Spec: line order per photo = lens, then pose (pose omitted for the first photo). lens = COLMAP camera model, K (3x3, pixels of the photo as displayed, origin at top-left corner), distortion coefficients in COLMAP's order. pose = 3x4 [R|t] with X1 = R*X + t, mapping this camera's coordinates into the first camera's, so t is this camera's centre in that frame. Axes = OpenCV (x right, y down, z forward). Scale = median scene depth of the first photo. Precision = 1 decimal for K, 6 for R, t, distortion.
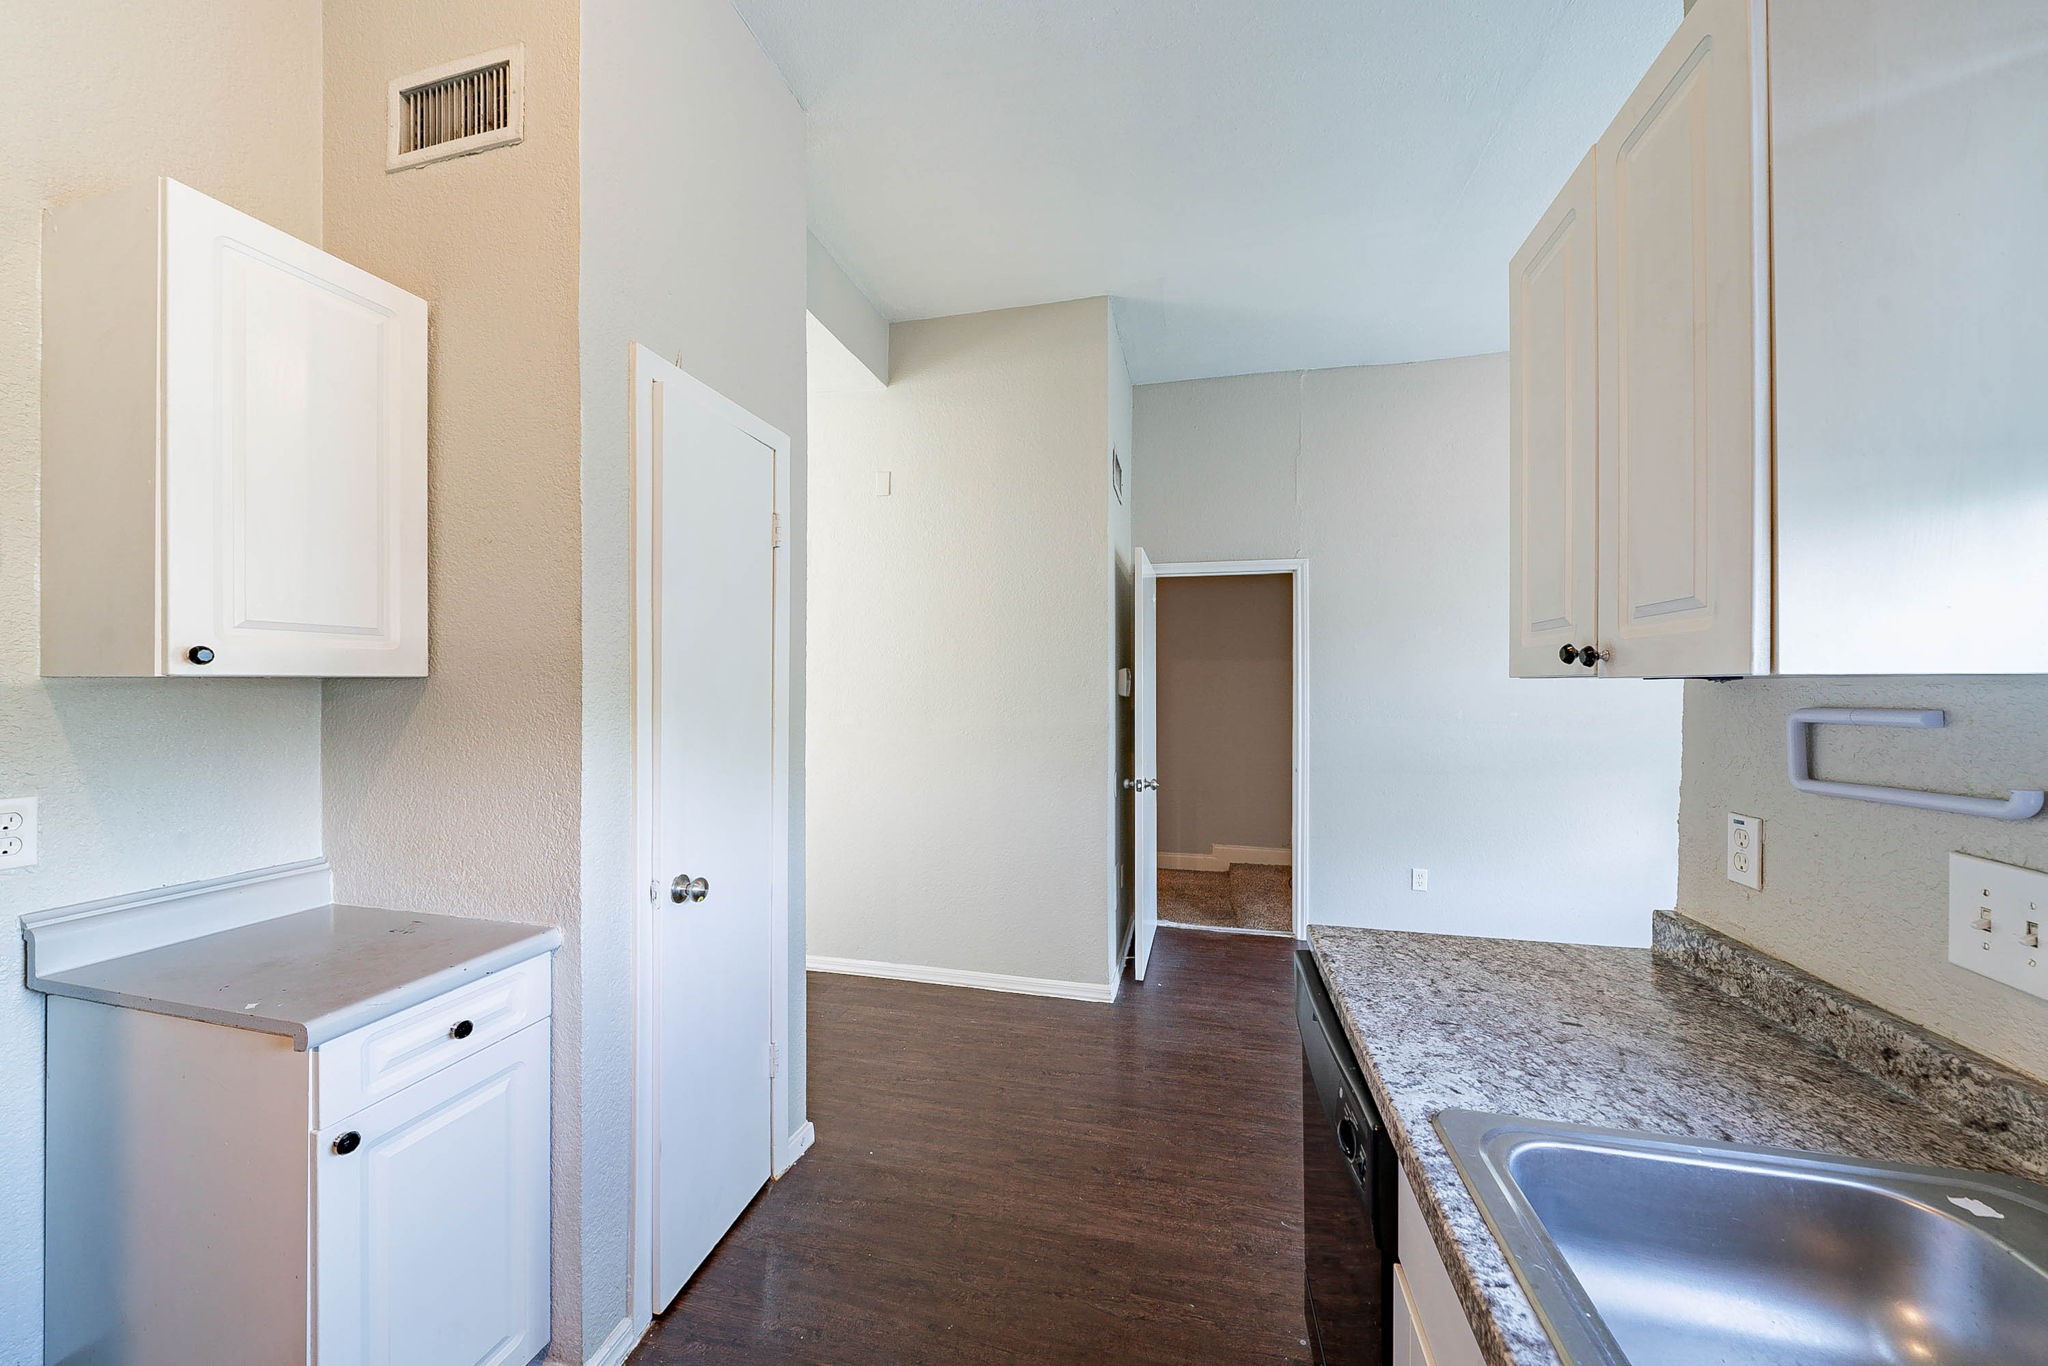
lens RADIAL K [[730.8, 0, 1026.3], [0, 730.8, 684.3], [0, 0, 1]] dist [-0.002199, -0.000001]
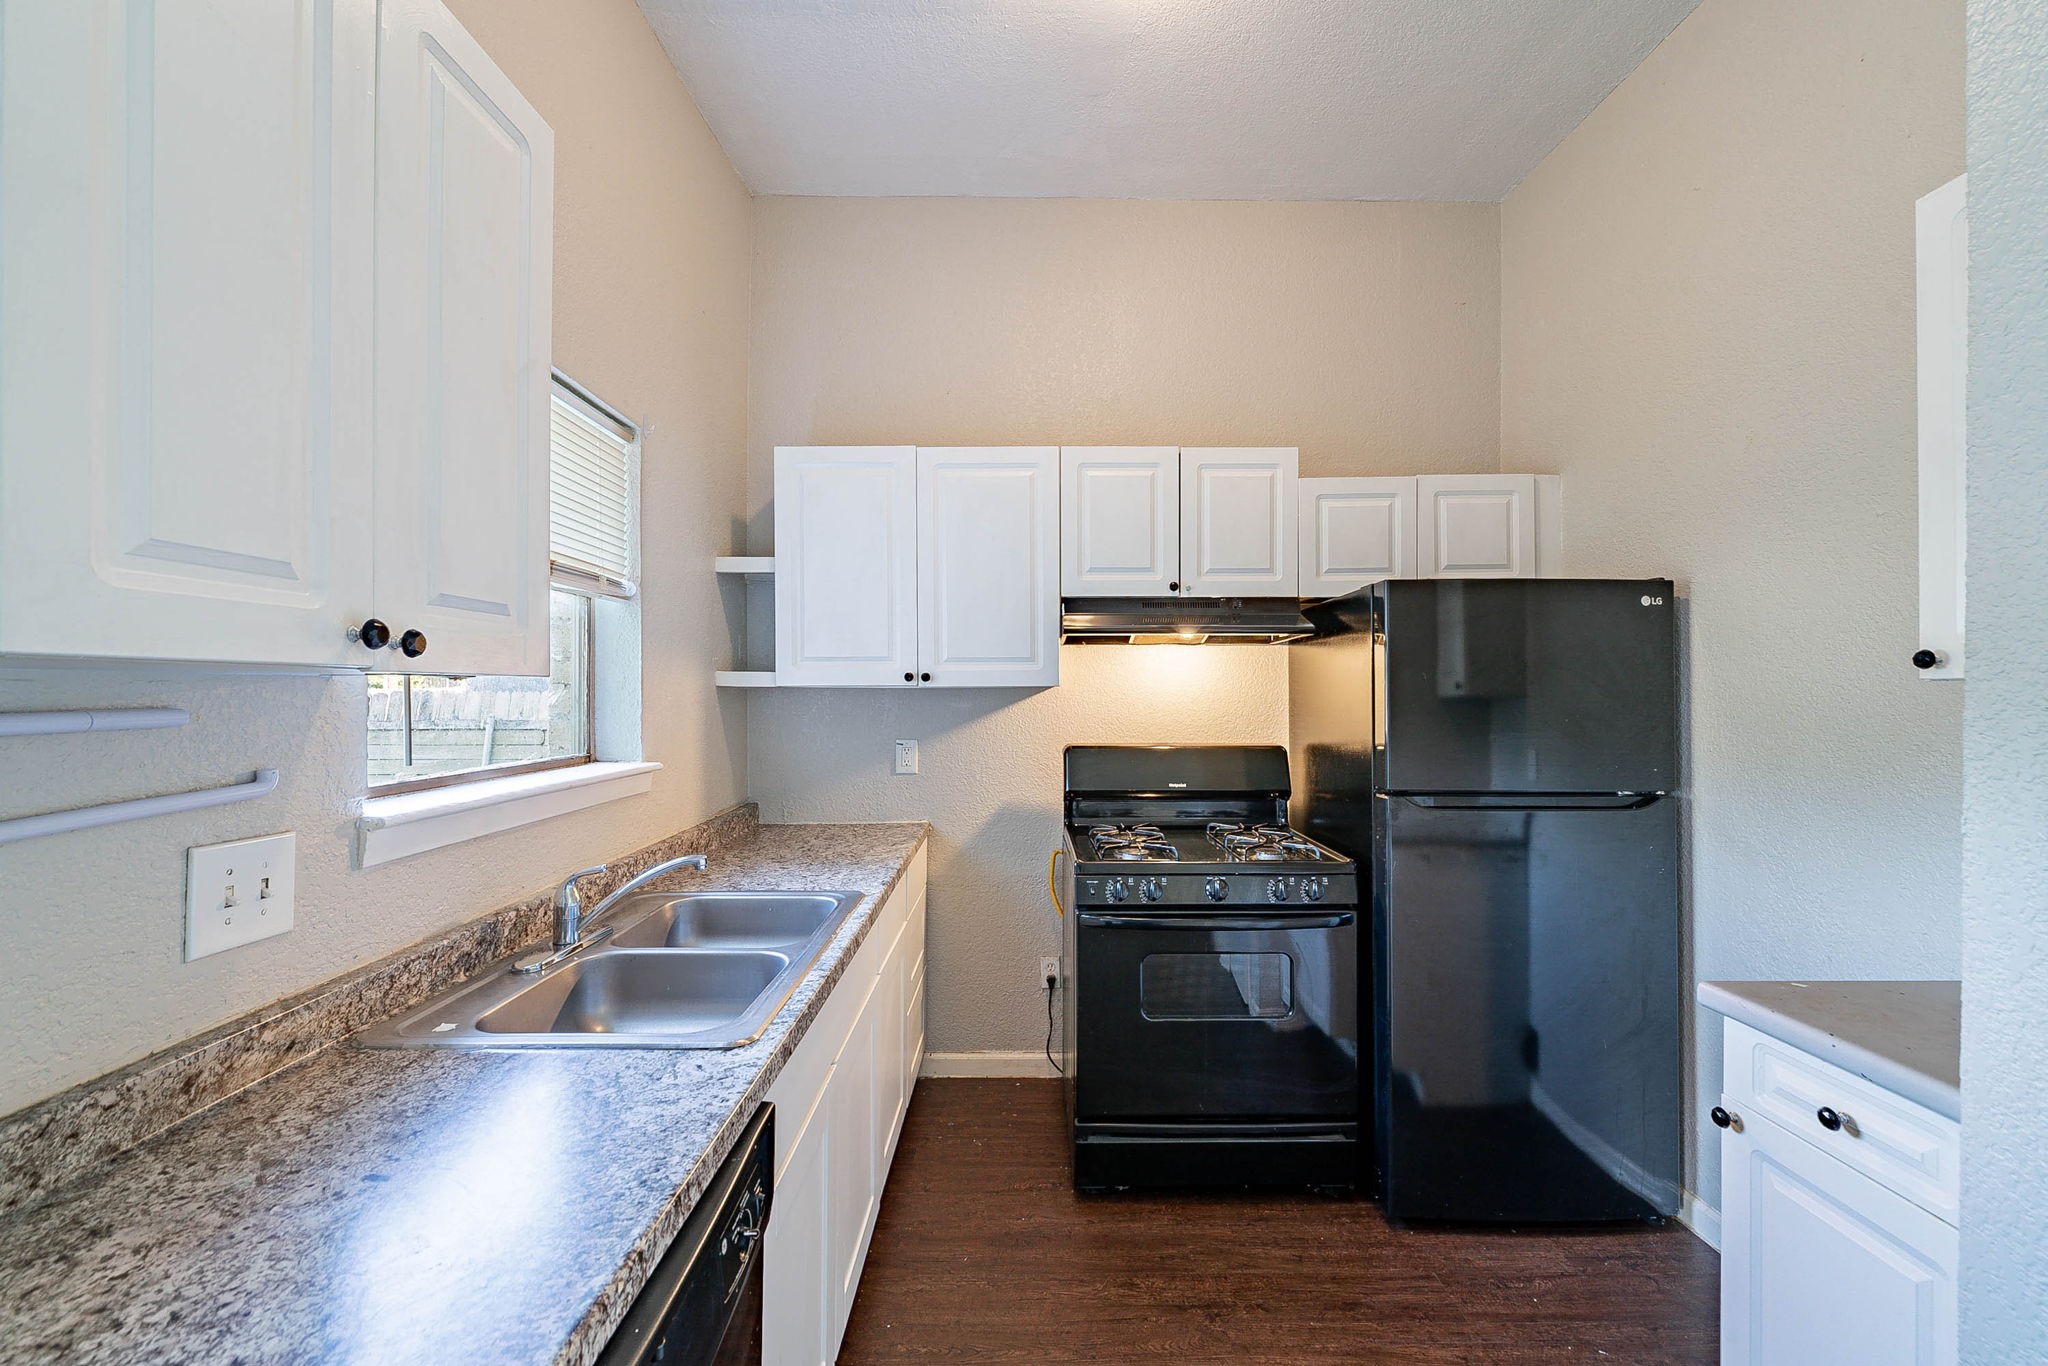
lens RADIAL K [[798.3, 0, 1020.2], [0, 798.3, 687.0], [0, 0, 1]] dist [0.002058, 0.000305]
pose [[-0.975379, -0.004482, -0.220491, 0.362868], [-0.003585, 0.999984, -0.004470, 0.007867], [0.220507, -0.003569, -0.975379, 2.075952]]
